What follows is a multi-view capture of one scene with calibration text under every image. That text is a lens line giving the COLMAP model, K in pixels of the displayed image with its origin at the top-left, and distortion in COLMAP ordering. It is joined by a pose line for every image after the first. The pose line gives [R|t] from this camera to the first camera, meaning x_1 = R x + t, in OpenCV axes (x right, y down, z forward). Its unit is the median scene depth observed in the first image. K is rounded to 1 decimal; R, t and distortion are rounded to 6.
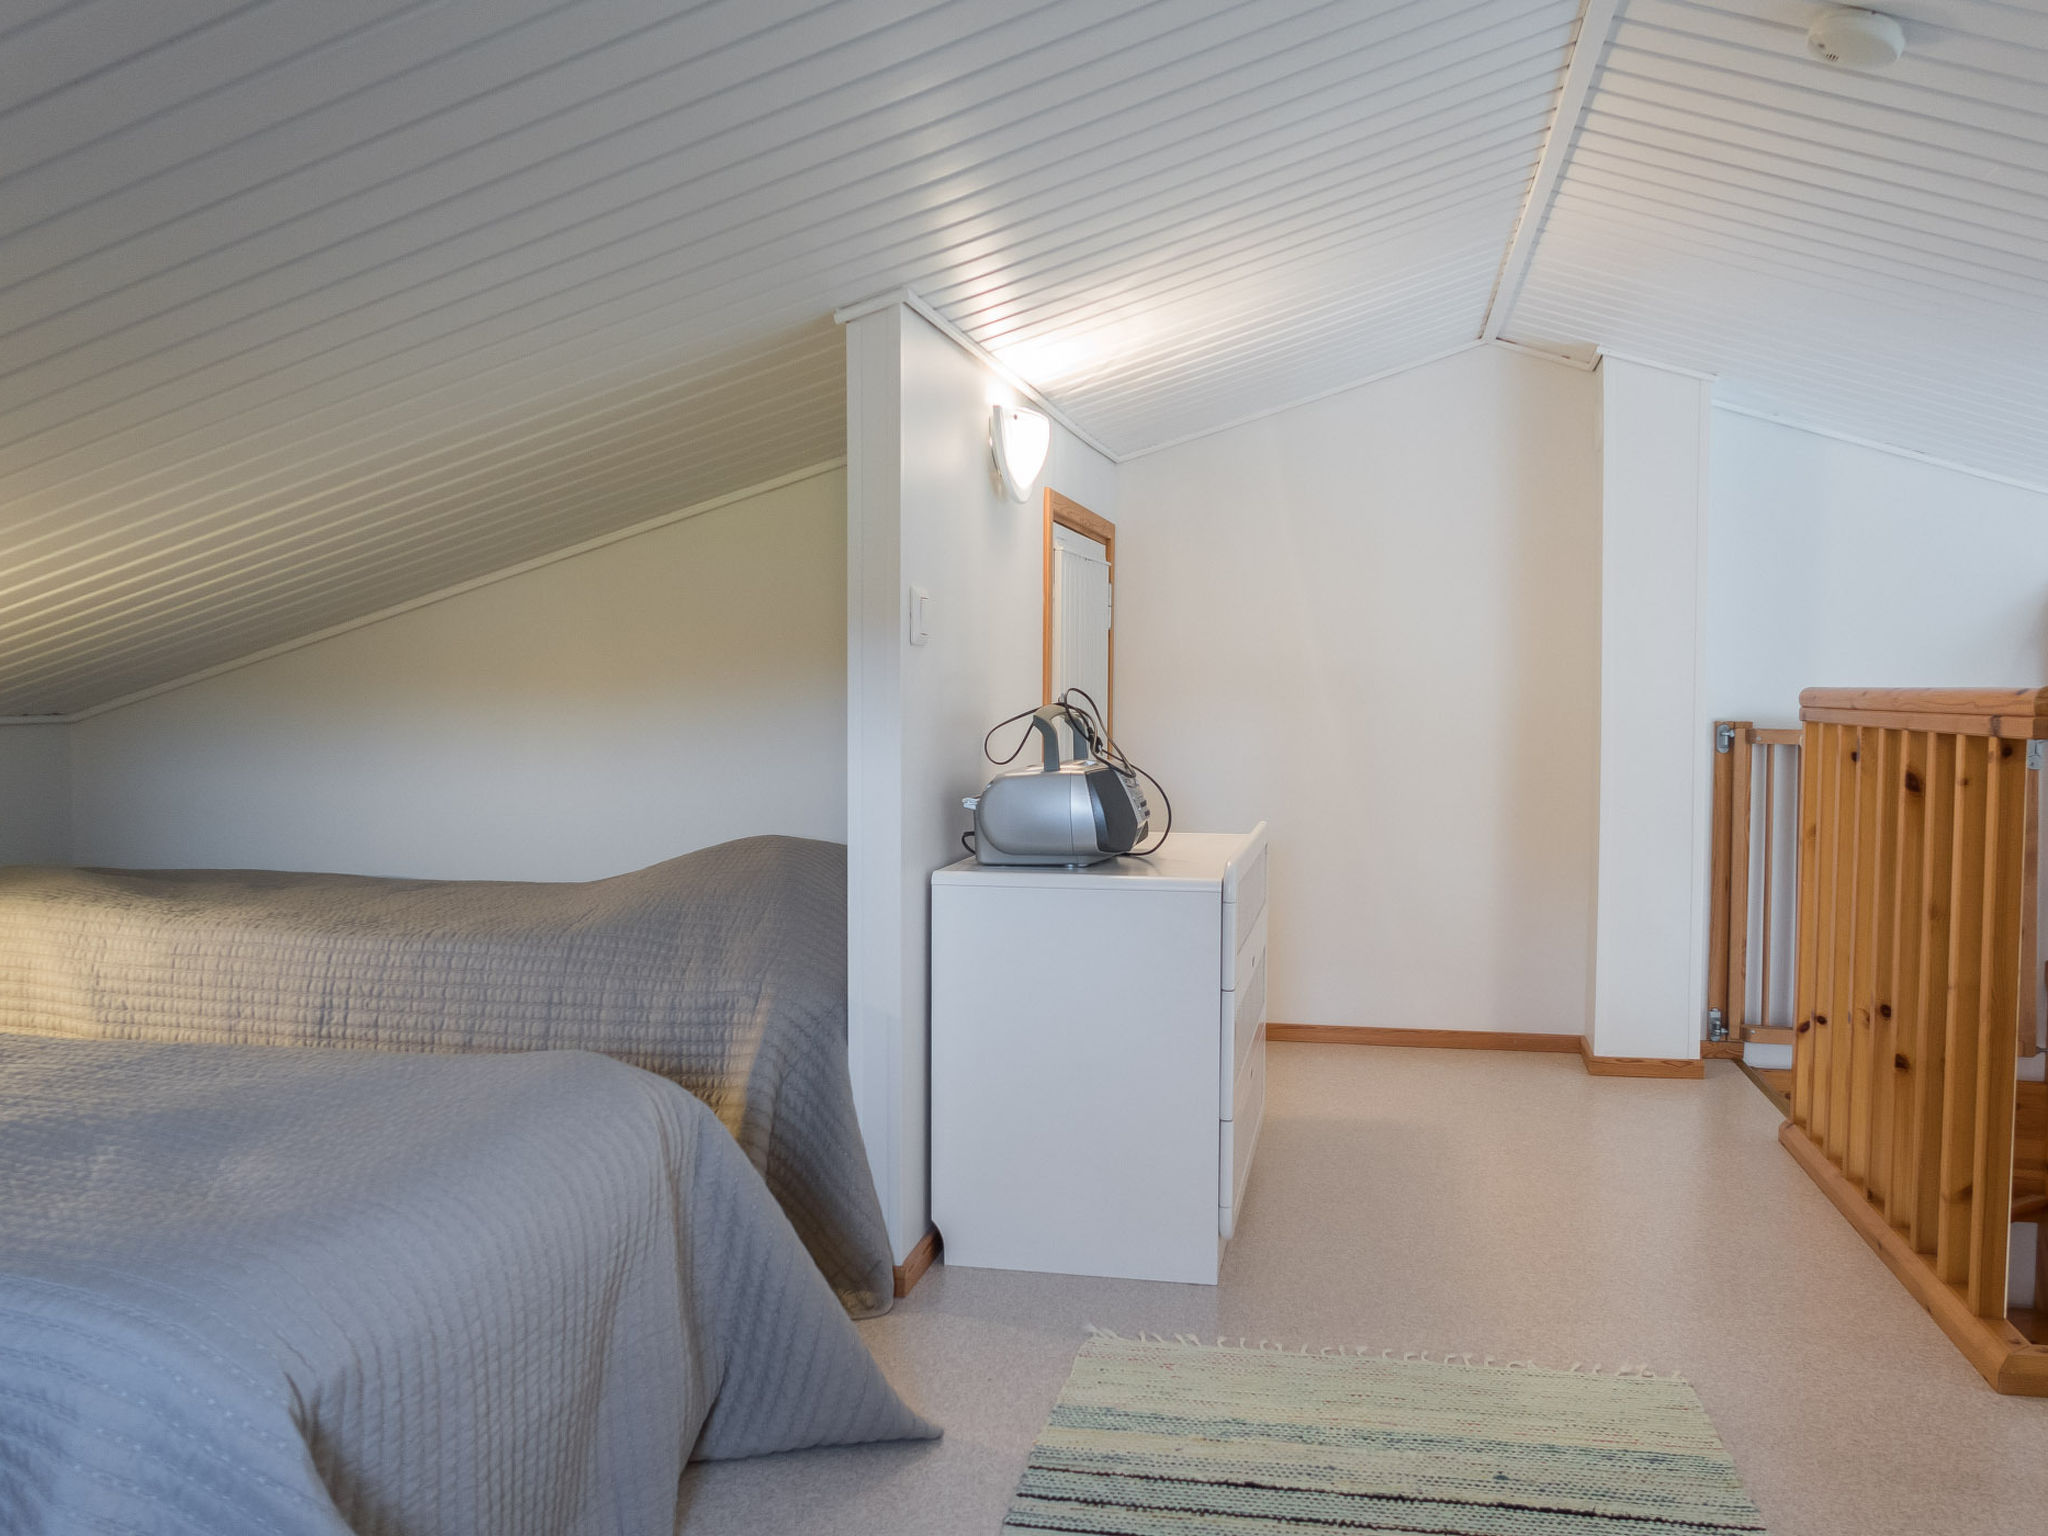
lens RADIAL K [[1687.9, 0, 1024.0], [0, 1687.9, 729.8], [0, 0, 1]] dist [-0.040716, 0.004603]
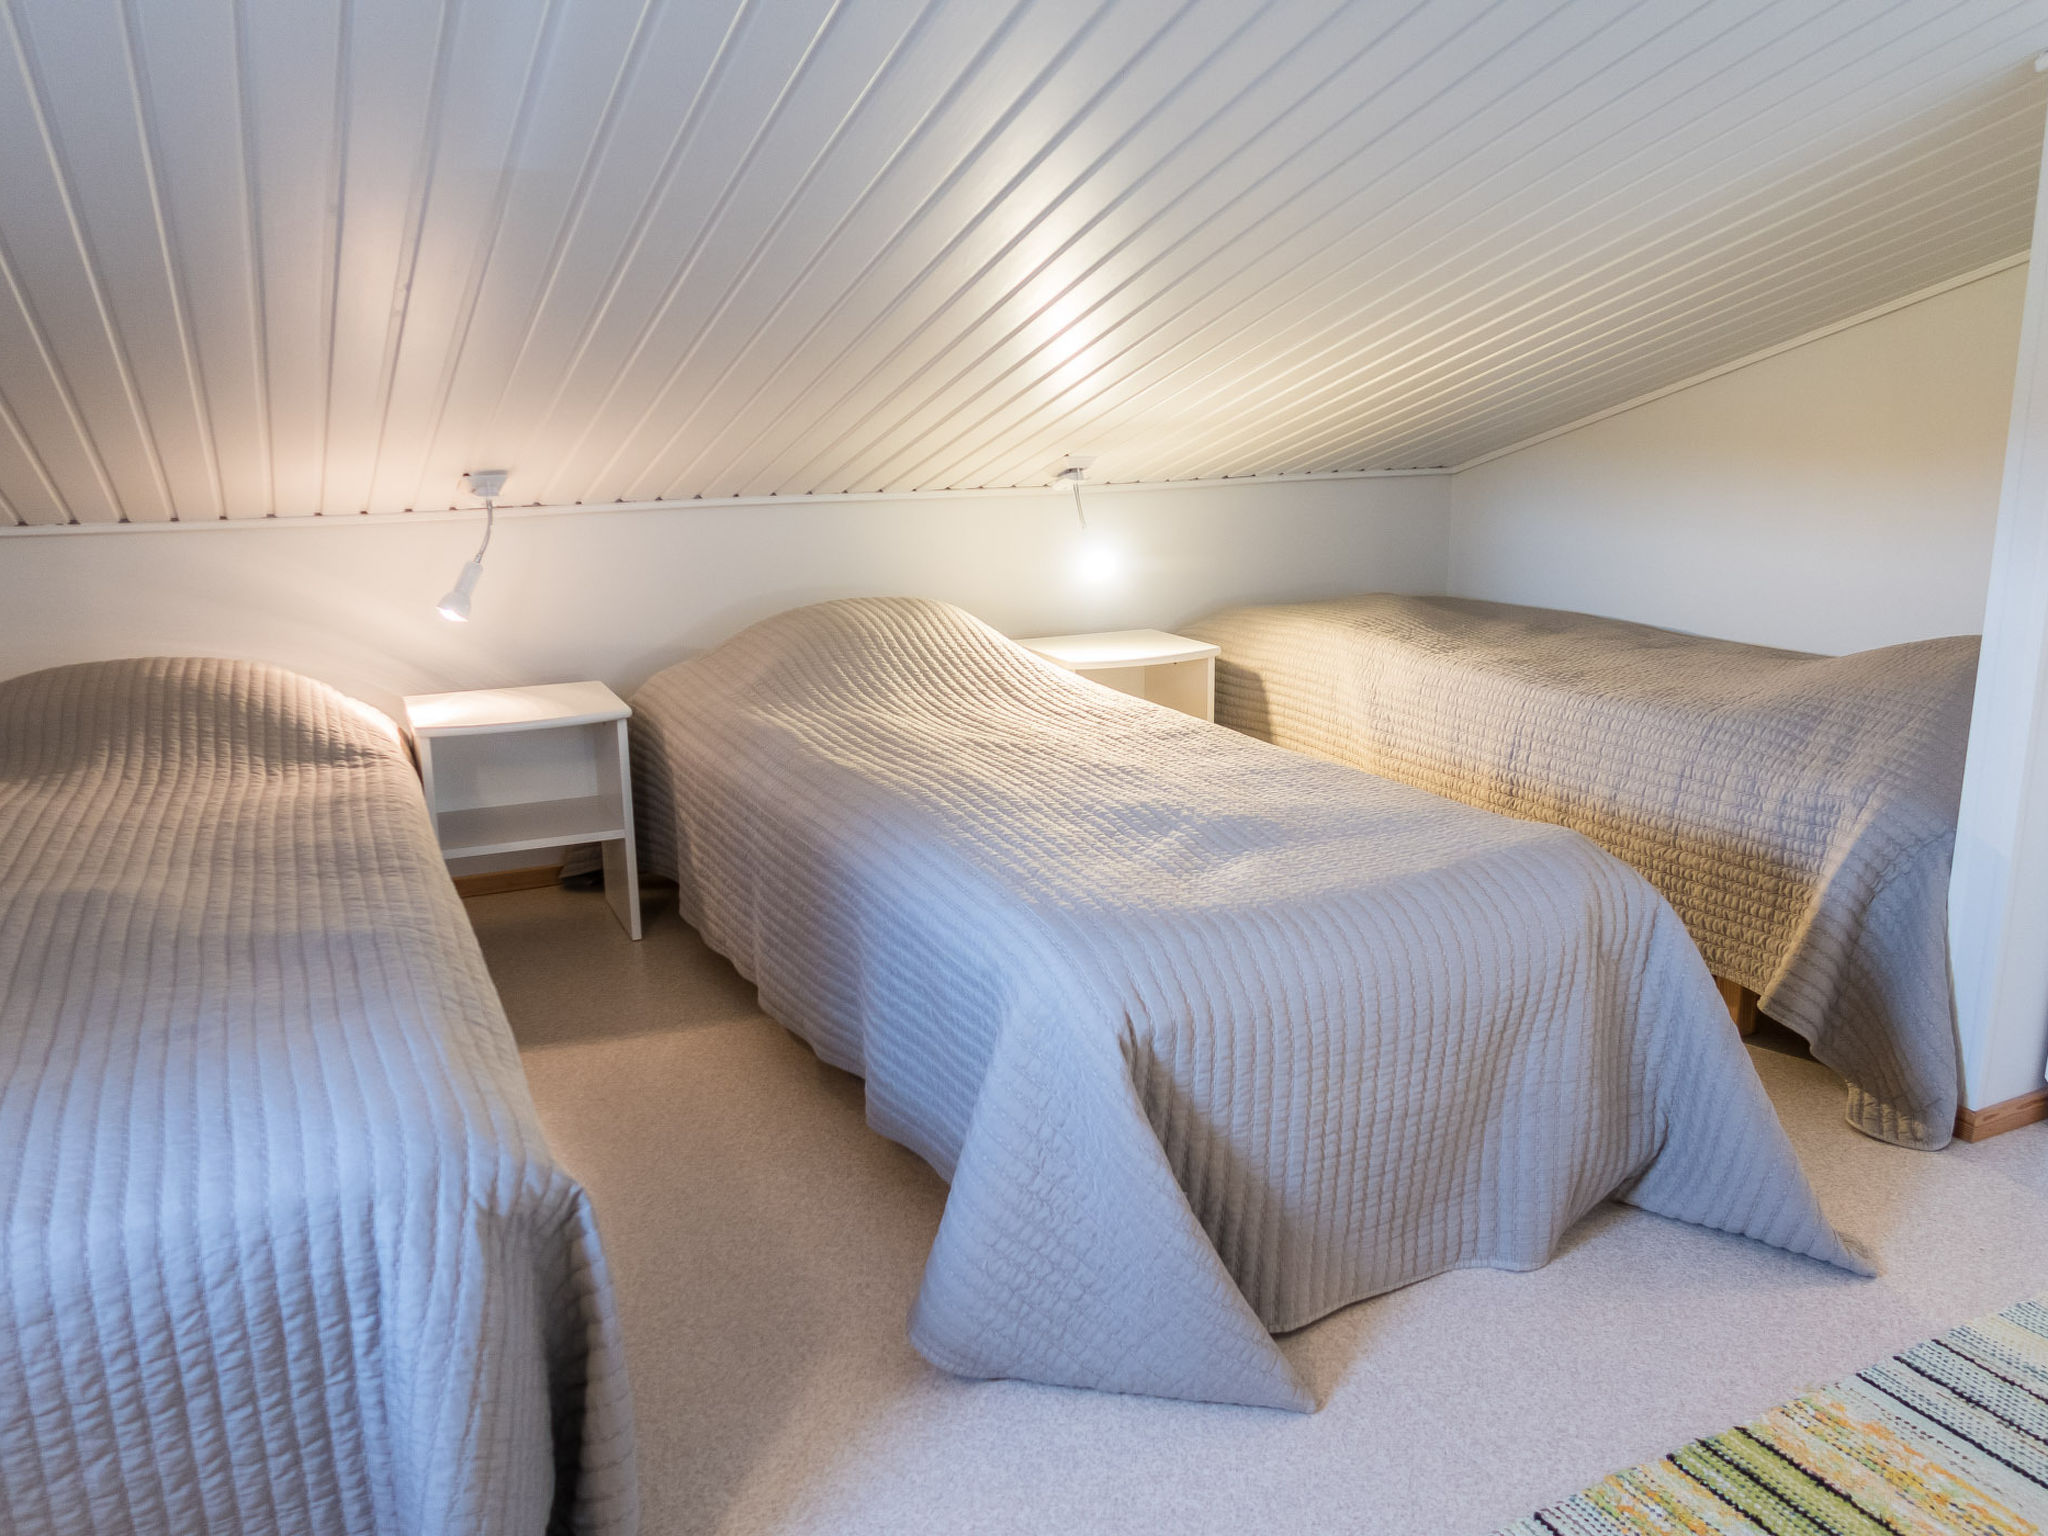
lens RADIAL K [[1647.5, 0, 1015.4], [0, 1647.5, 725.6], [0, 0, 1]] dist [-0.042302, 0.001396]
pose [[0.574166, 0.155123, -0.803910, 0.323559], [0.001428, 0.981696, 0.190449, -0.072265], [0.818738, -0.110497, 0.563435, 0.062770]]
